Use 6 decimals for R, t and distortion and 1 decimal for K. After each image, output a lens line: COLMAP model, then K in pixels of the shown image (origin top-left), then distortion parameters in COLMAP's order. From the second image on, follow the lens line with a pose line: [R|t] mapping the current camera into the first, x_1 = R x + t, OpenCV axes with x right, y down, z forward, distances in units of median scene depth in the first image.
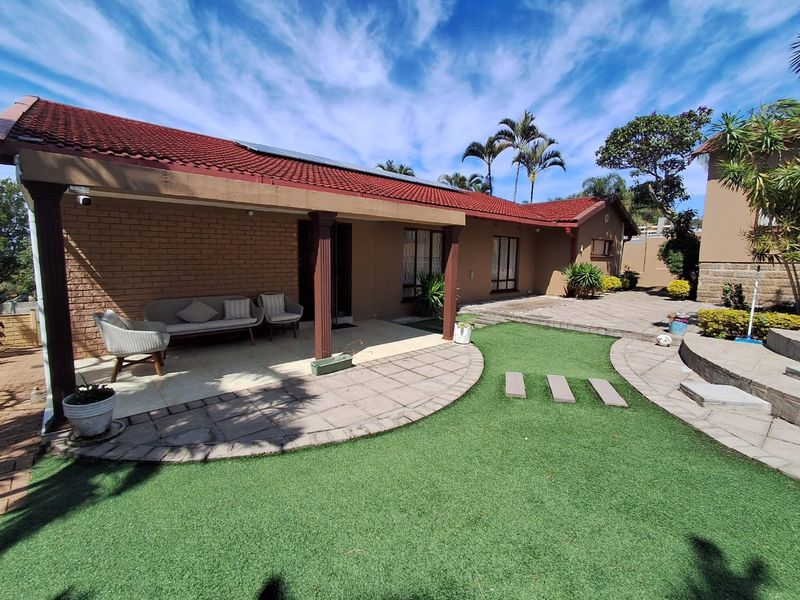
lens RADIAL K [[362.0, 0, 397.7], [0, 362.0, 295.7], [0, 0, 1]] dist [0.017366, 0.000563]
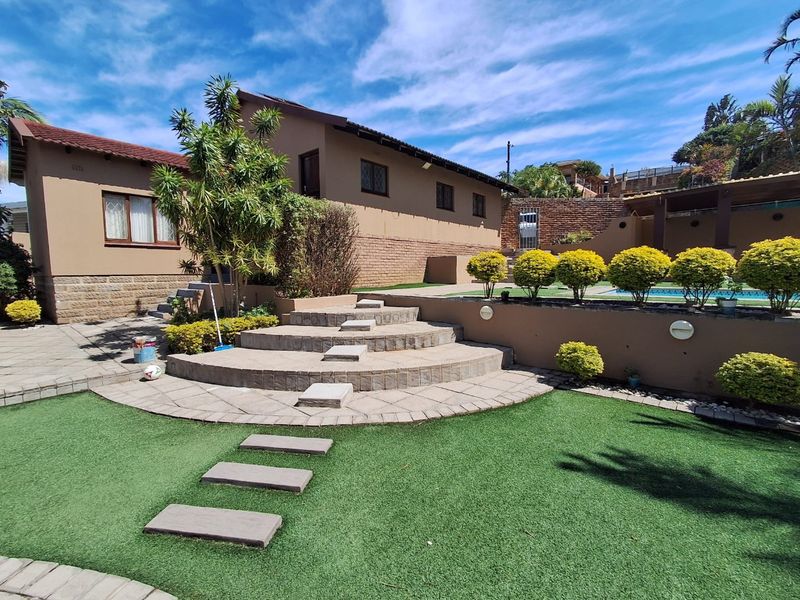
lens RADIAL K [[362.0, 0, 397.7], [0, 362.0, 295.7], [0, 0, 1]] dist [0.017366, 0.000563]
pose [[-0.125159, -0.078741, 0.989007, -0.148944], [0.110266, 0.989566, 0.092740, -0.069588], [-0.985990, 0.120661, -0.115170, 0.603687]]
